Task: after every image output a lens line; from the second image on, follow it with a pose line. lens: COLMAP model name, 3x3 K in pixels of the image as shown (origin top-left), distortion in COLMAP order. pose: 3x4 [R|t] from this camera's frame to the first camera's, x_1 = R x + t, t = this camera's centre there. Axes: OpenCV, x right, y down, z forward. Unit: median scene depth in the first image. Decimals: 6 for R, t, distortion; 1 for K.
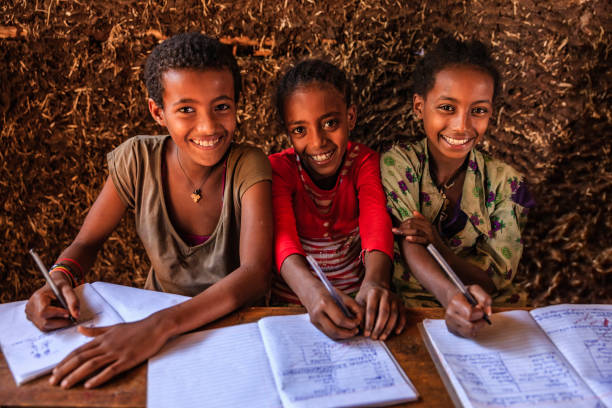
lens RADIAL K [[600.7, 0, 302.6], [0, 600.7, 204.0], [0, 0, 1]] dist [0.006084, 0.008670]
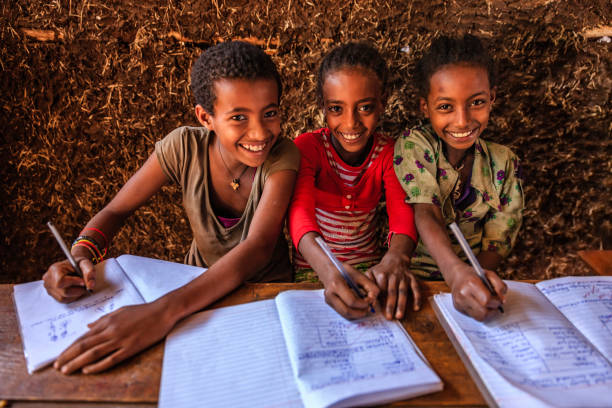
lens RADIAL K [[429.4, 0, 306.0], [0, 429.4, 204.0], [0, 0, 1]] dist [-0.005064, 0.004299]
pose [[0.999739, -0.014452, 0.017701, -0.014898], [0.013471, 0.998430, 0.054367, -0.002303], [-0.018458, -0.054115, 0.998364, 0.159766]]
